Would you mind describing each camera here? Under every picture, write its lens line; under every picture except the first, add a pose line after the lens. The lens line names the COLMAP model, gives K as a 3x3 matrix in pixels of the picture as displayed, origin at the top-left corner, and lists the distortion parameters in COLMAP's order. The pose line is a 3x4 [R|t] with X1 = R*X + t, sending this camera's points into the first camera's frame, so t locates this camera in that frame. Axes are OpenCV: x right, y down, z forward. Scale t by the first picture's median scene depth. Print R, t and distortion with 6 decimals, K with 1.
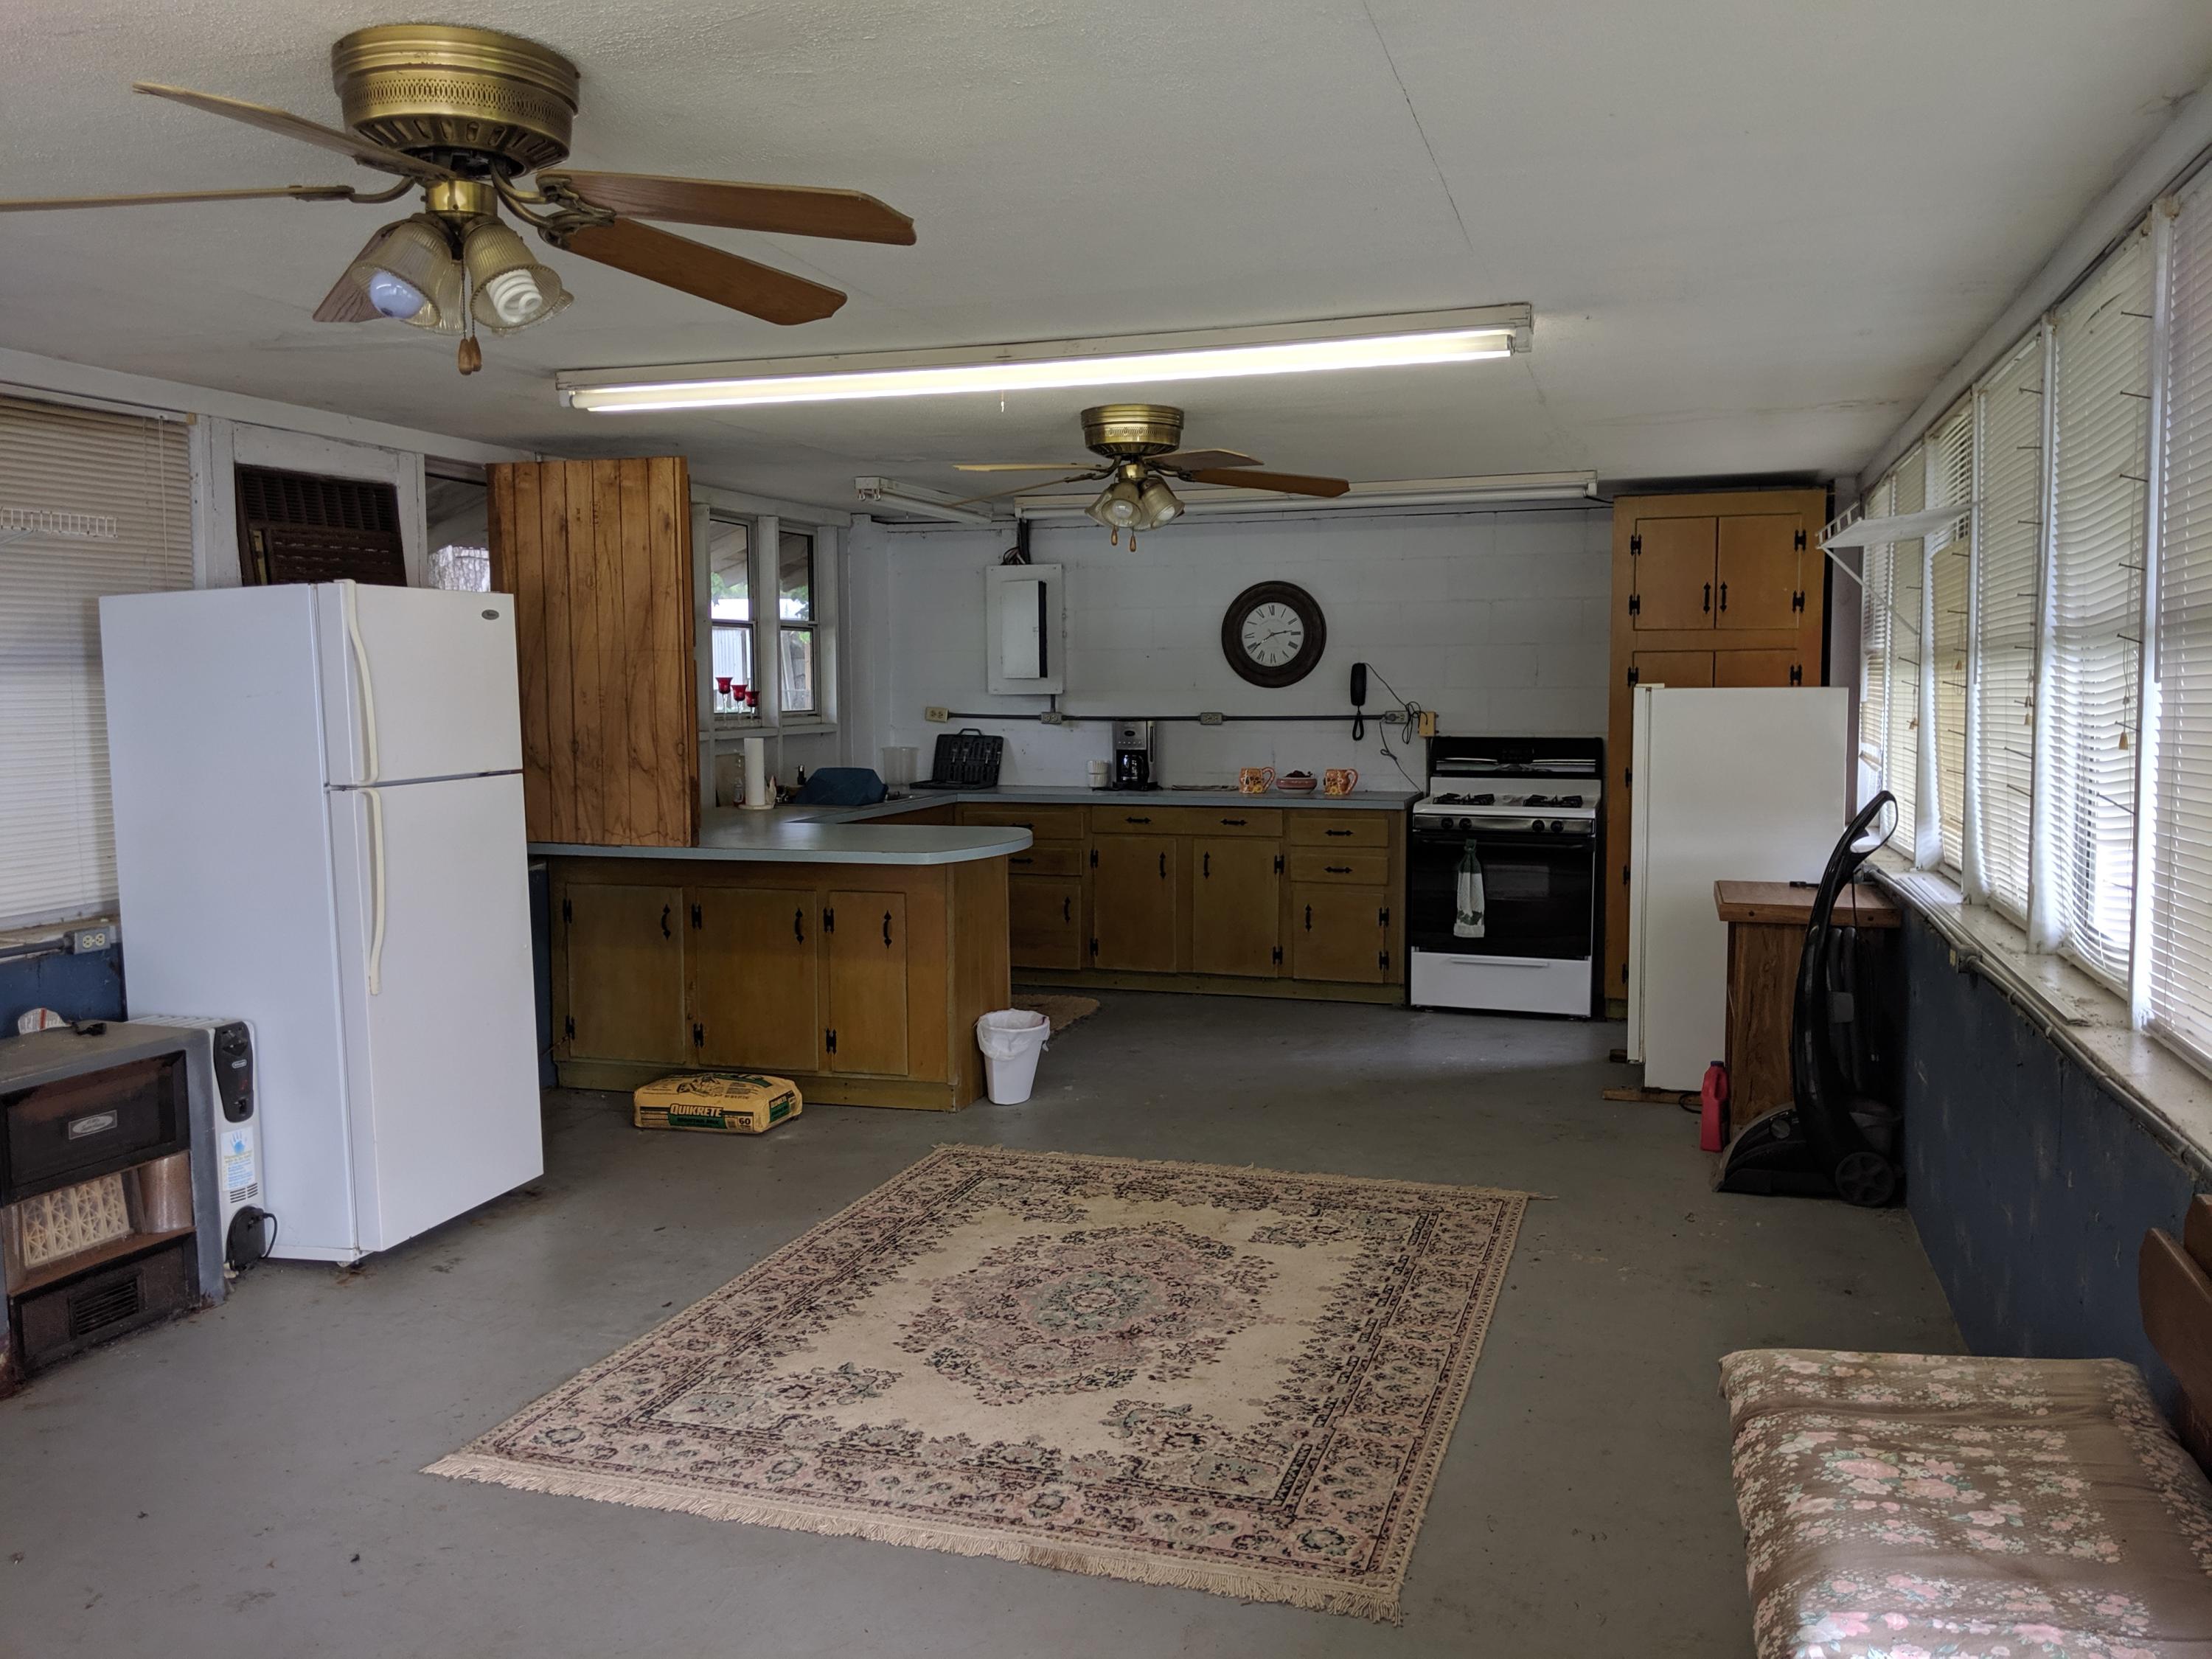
lens RADIAL K [[1741.6, 0, 1106.0], [0, 1741.6, 829.5], [0, 0, 1]] dist [-0.000698, 0.000509]
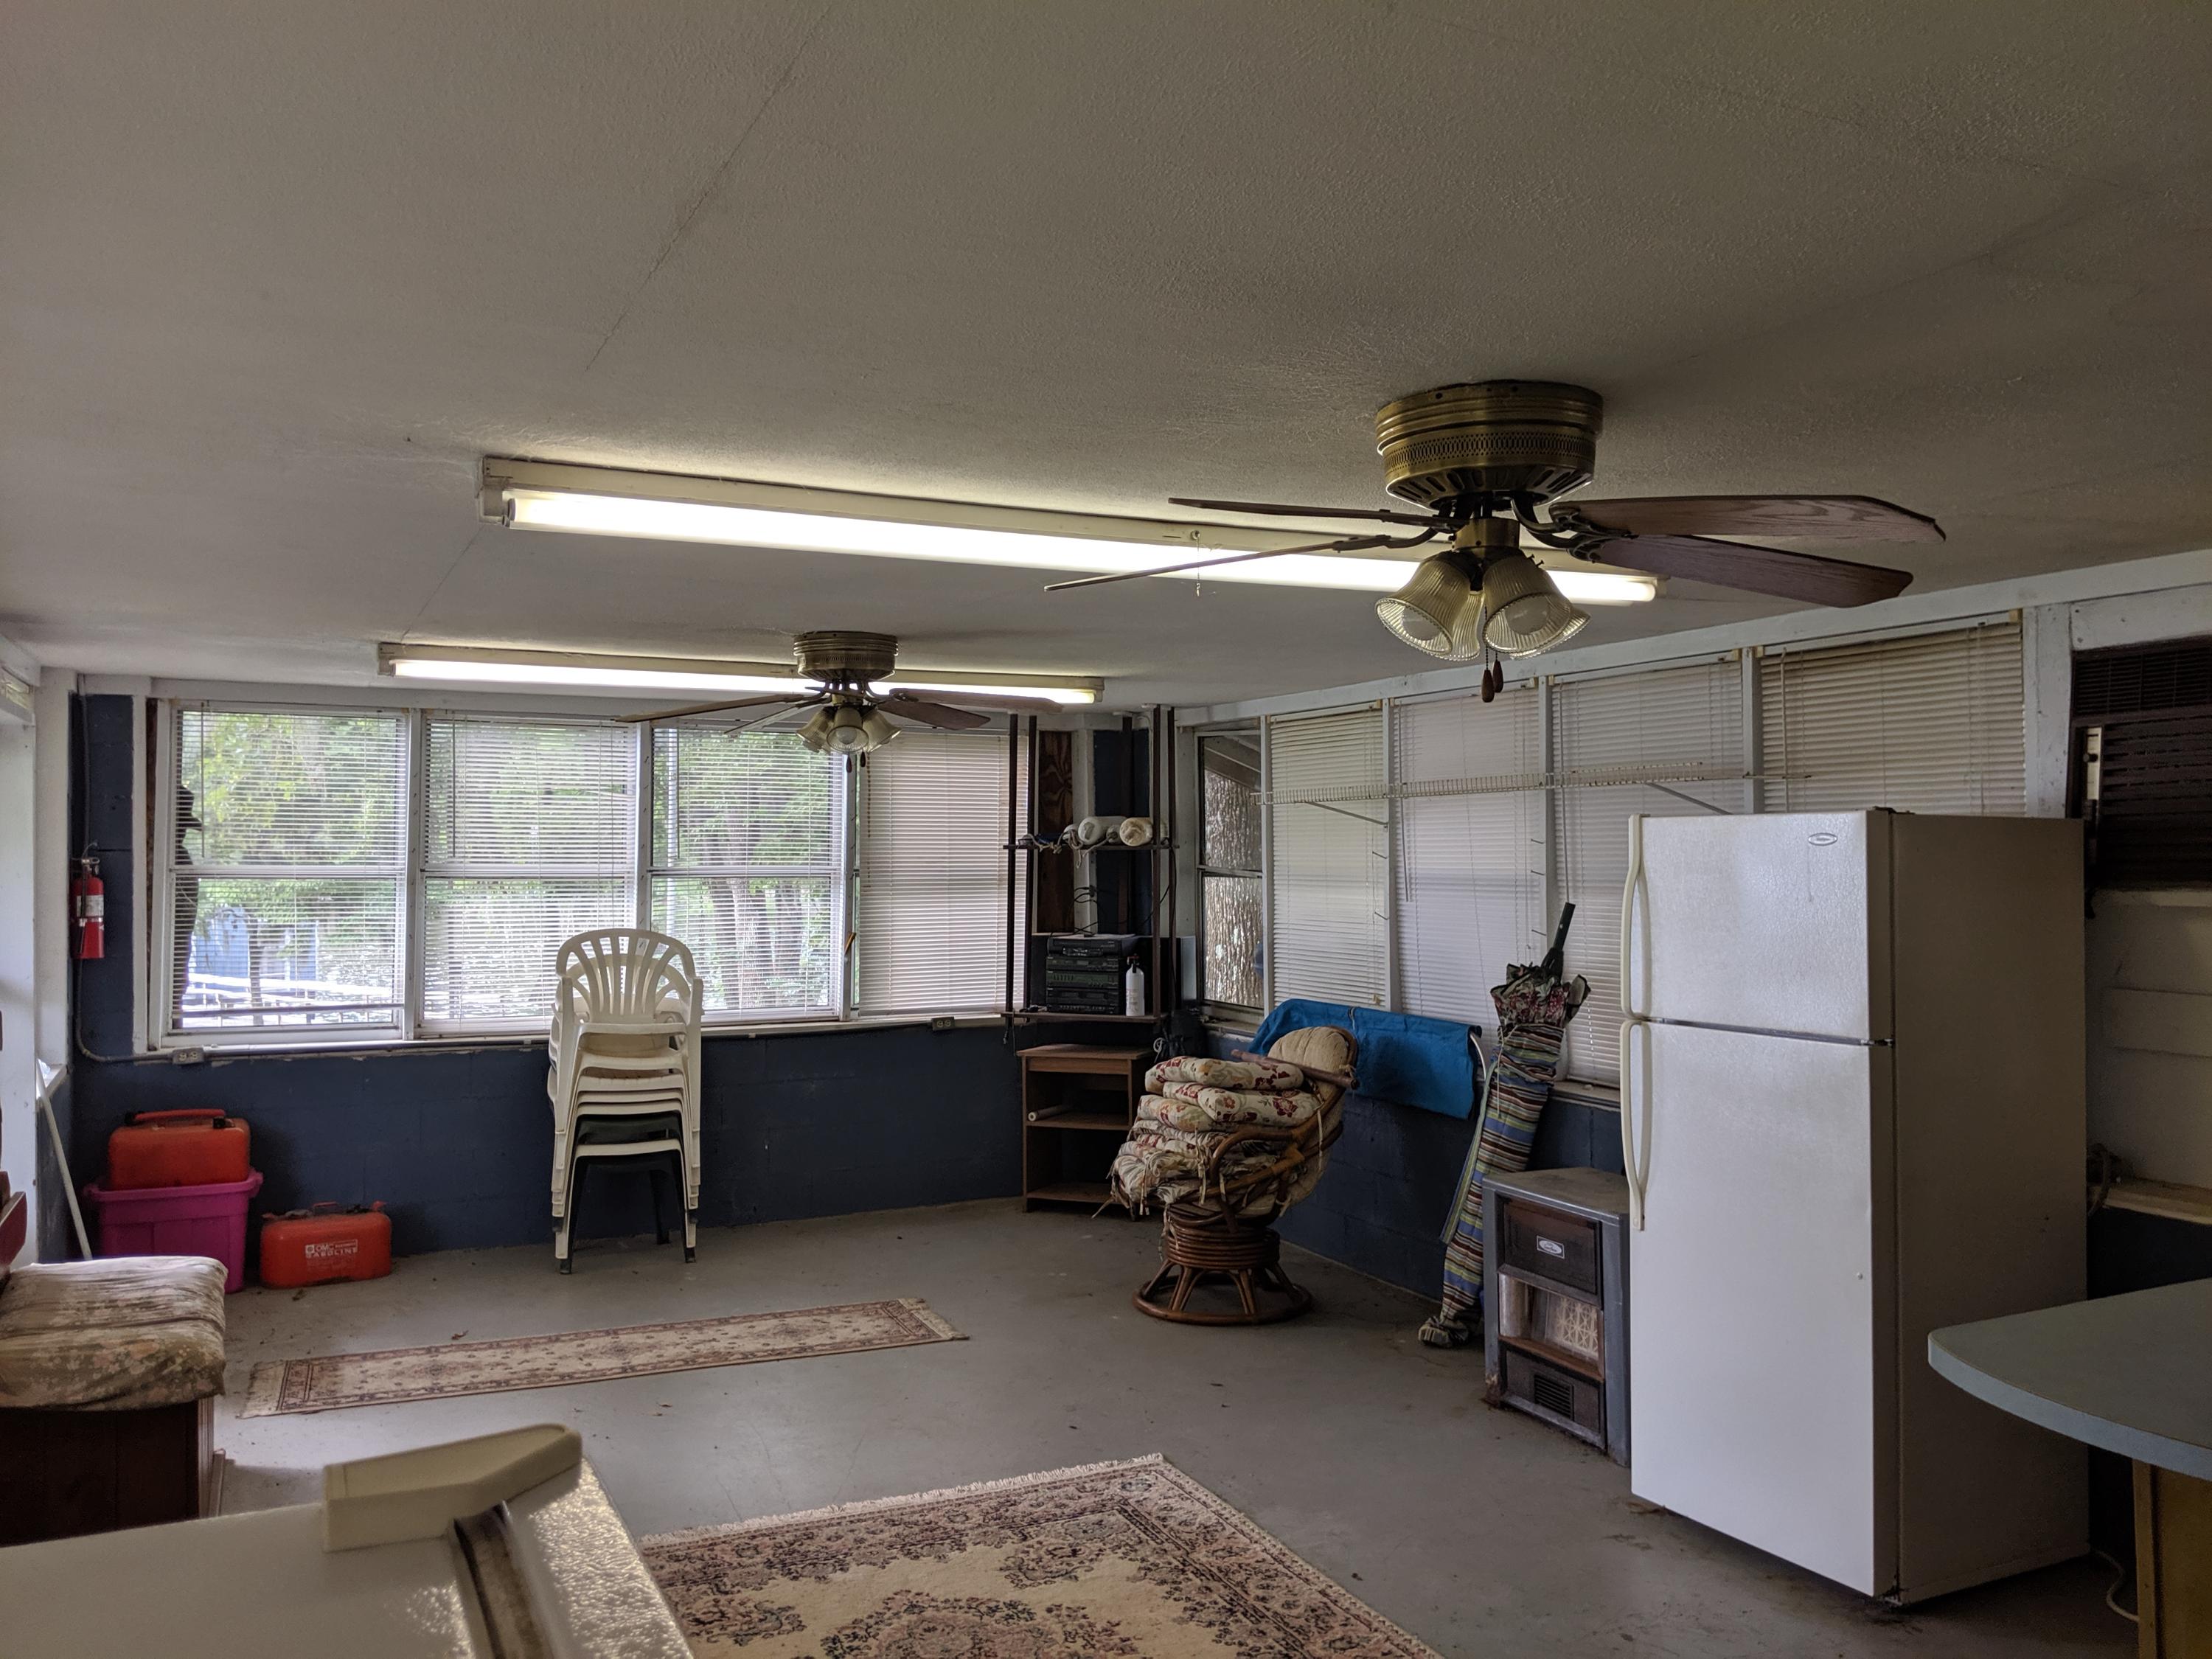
lens RADIAL K [[1750.4, 0, 1106.0], [0, 1750.4, 829.5], [0, 0, 1]] dist [-0.003709, -0.001243]
pose [[-0.724624, 0.009939, -0.689072, 0.559283], [-0.045183, 0.997059, 0.061895, -0.209275], [0.687661, 0.075985, -0.722044, 1.734563]]
